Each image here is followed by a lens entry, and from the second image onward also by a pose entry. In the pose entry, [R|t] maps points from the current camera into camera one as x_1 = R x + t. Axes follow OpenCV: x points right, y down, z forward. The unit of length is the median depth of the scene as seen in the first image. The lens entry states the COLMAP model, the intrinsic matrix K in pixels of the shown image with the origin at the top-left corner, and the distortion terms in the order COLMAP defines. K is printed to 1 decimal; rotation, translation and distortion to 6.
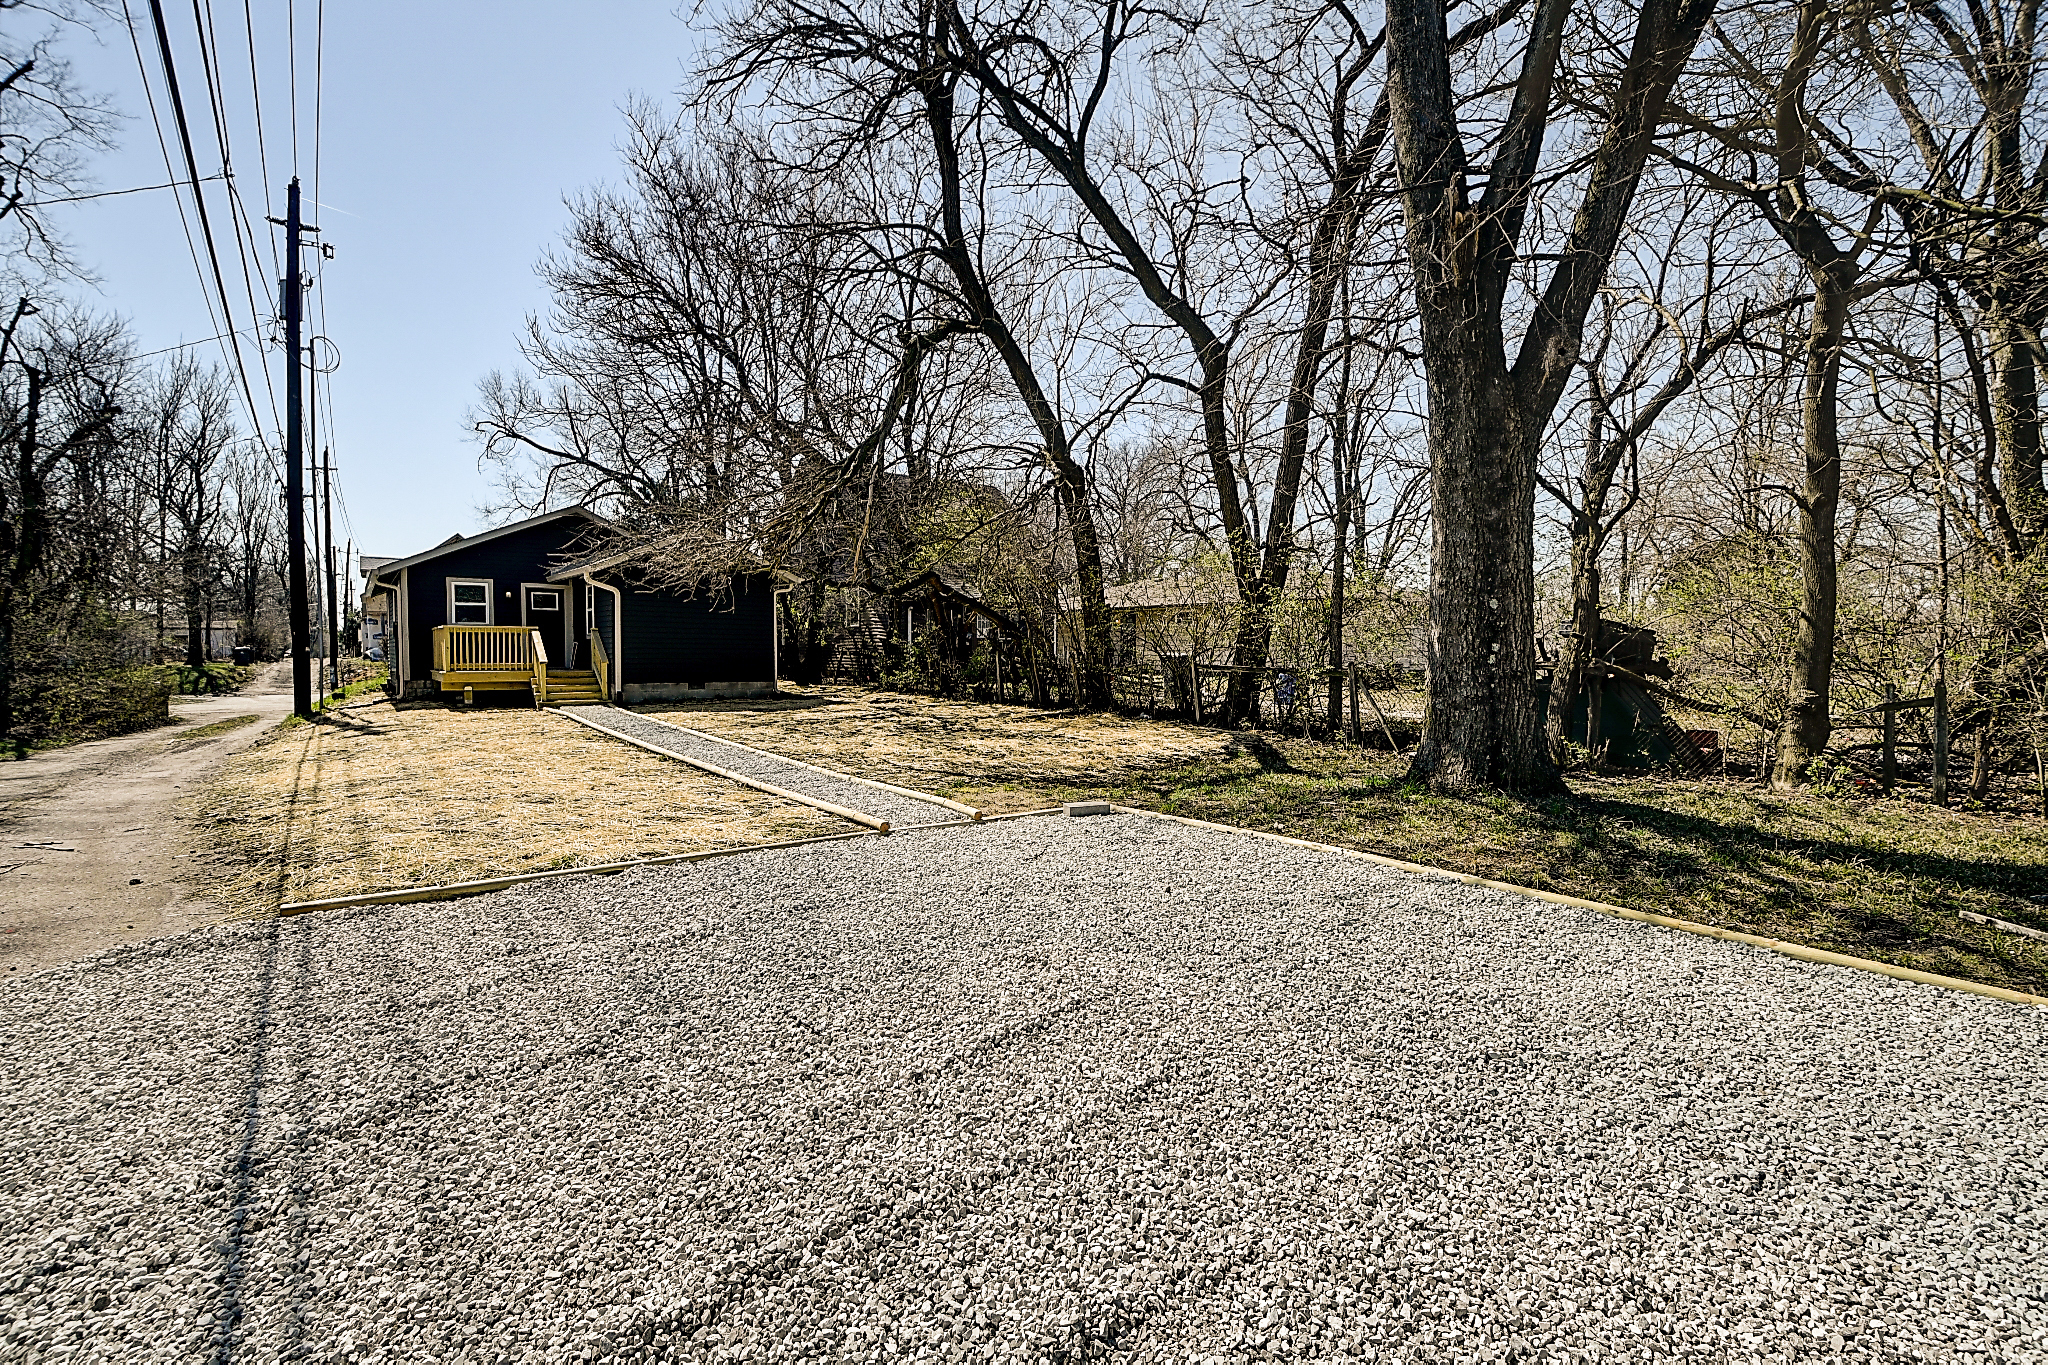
lens RADIAL K [[951.4, 0, 1024.0], [0, 951.4, 682.5], [0, 0, 1]] dist [-0.000324, -0.010663]
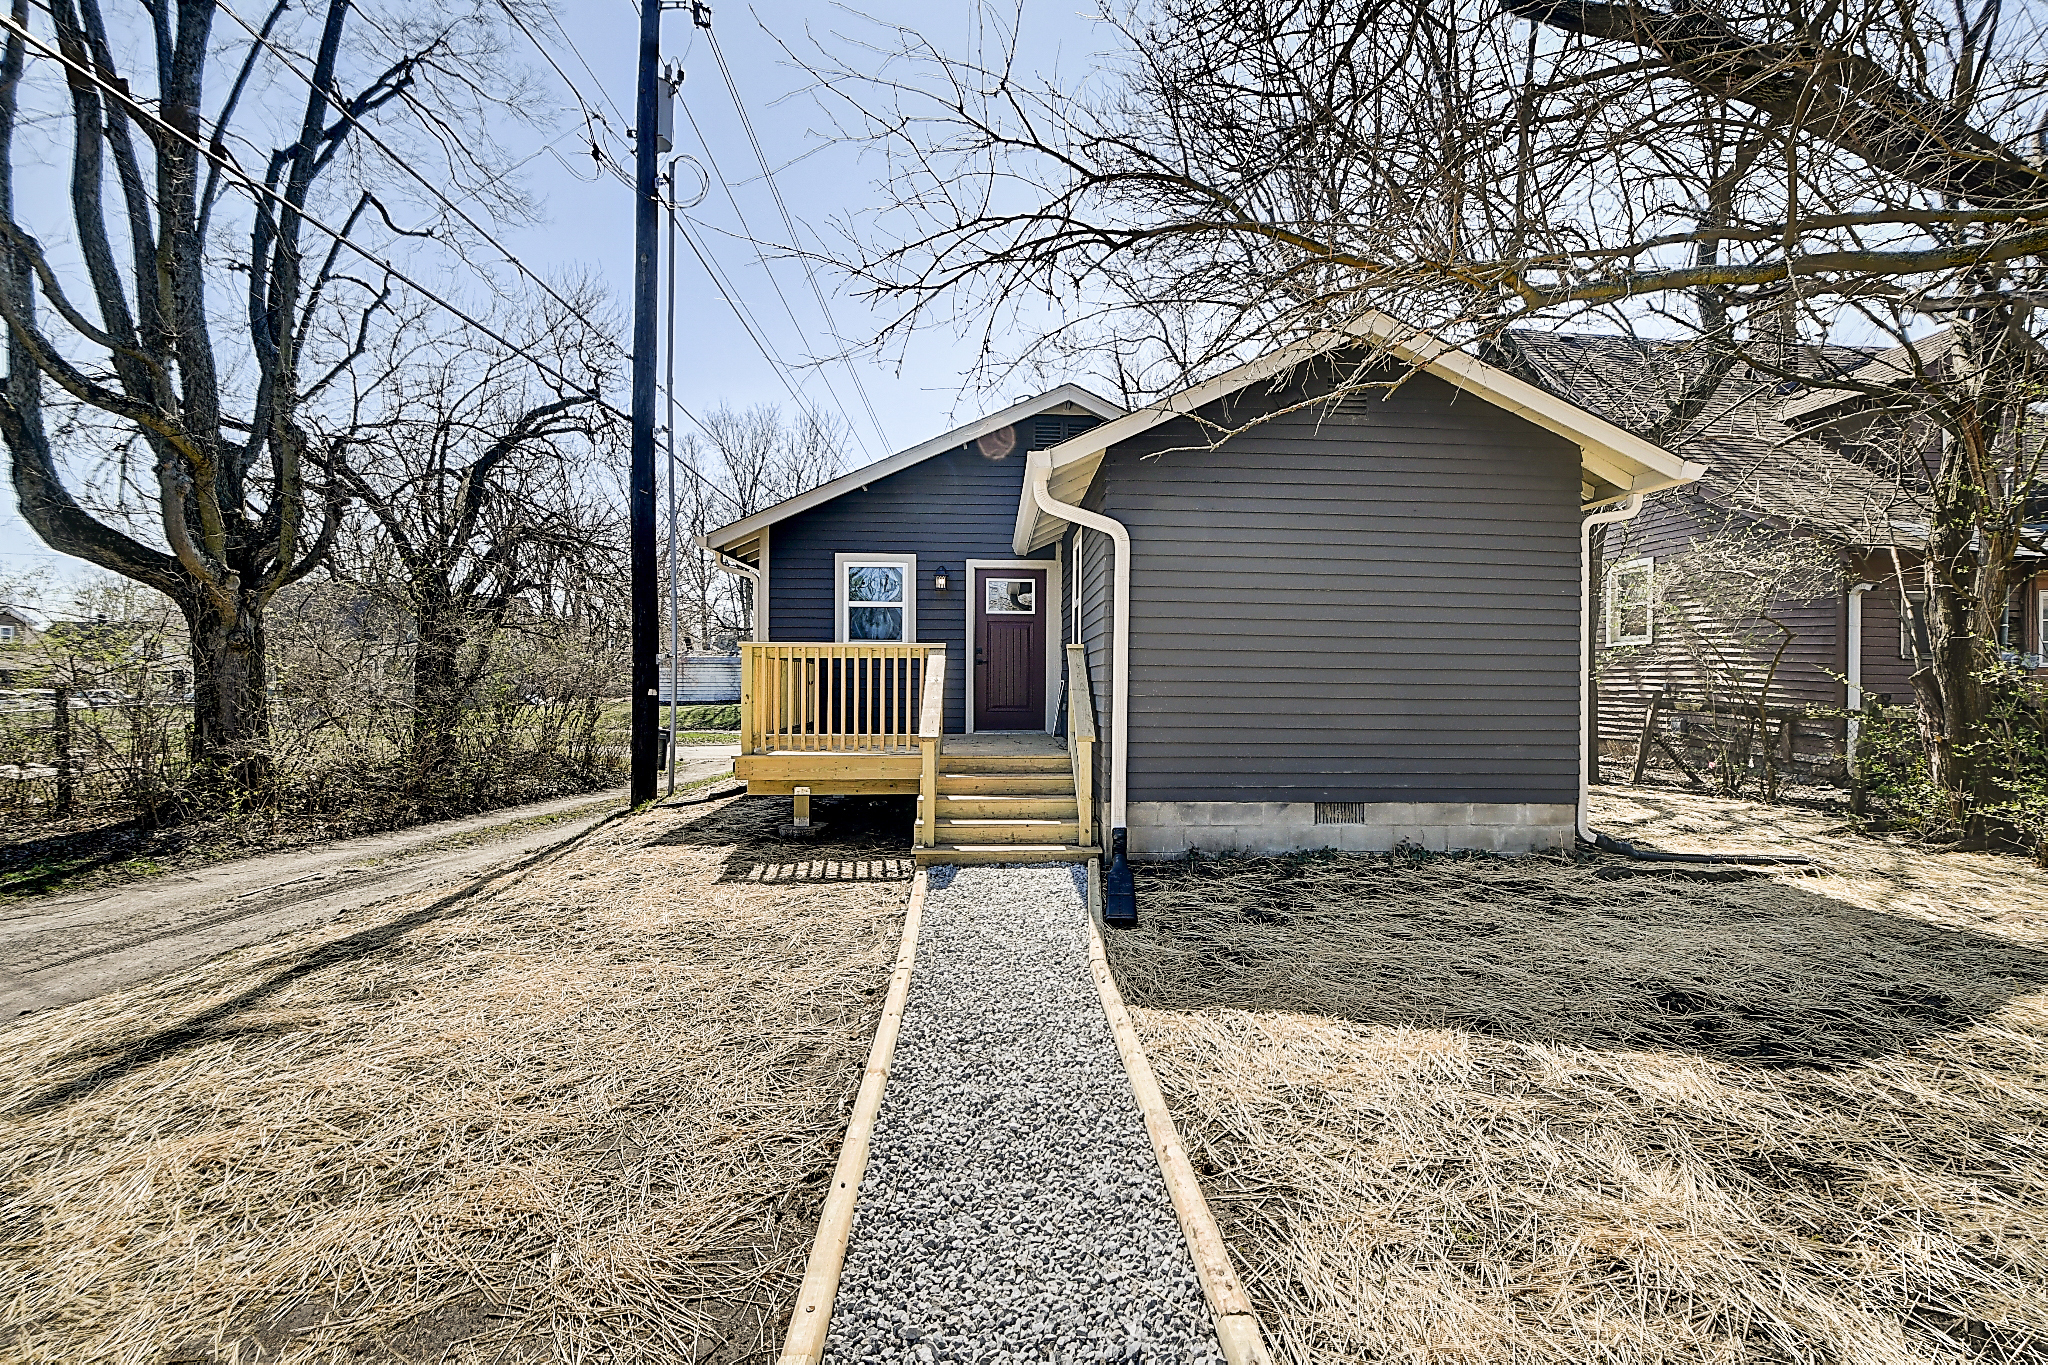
lens RADIAL K [[917.6, 0, 1023.8], [0, 917.6, 696.9], [0, 0, 1]] dist [0.000963, -0.020507]
pose [[0.830141, 0.009176, -0.557477, -0.253711], [-0.021665, 0.999640, -0.015807, -0.028476], [0.557132, 0.025199, 0.830042, 0.658955]]
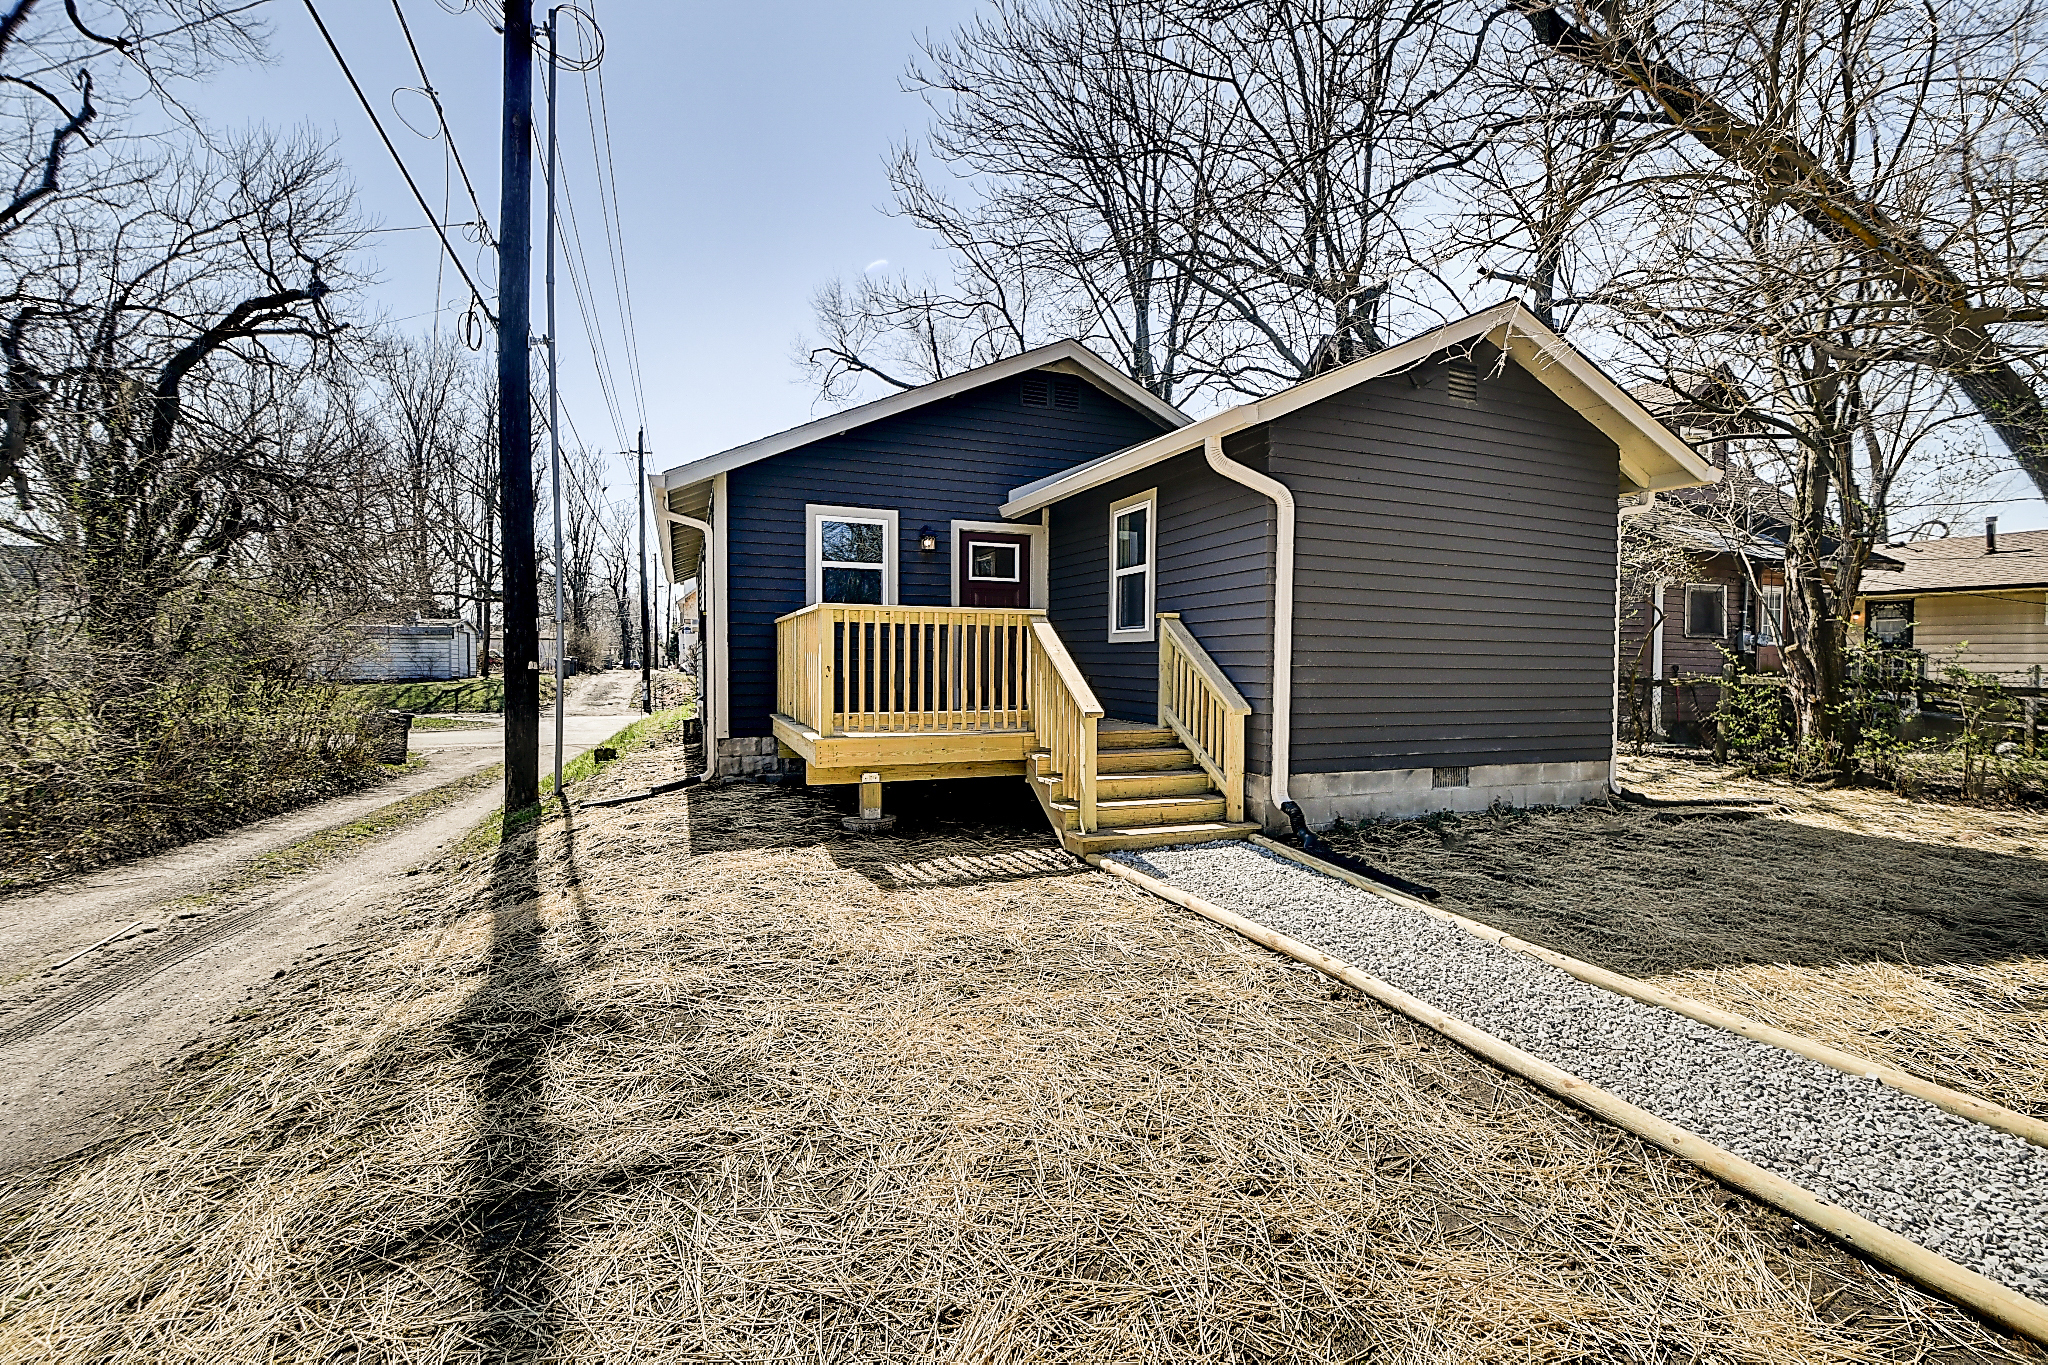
lens RADIAL K [[917.6, 0, 1023.8], [0, 917.6, 696.9], [0, 0, 1]] dist [0.000963, -0.020507]
pose [[0.966819, 0.012655, -0.255147, -0.404573], [-0.011524, 0.999916, 0.005928, -0.025301], [0.255201, -0.002791, 0.966884, 0.620296]]
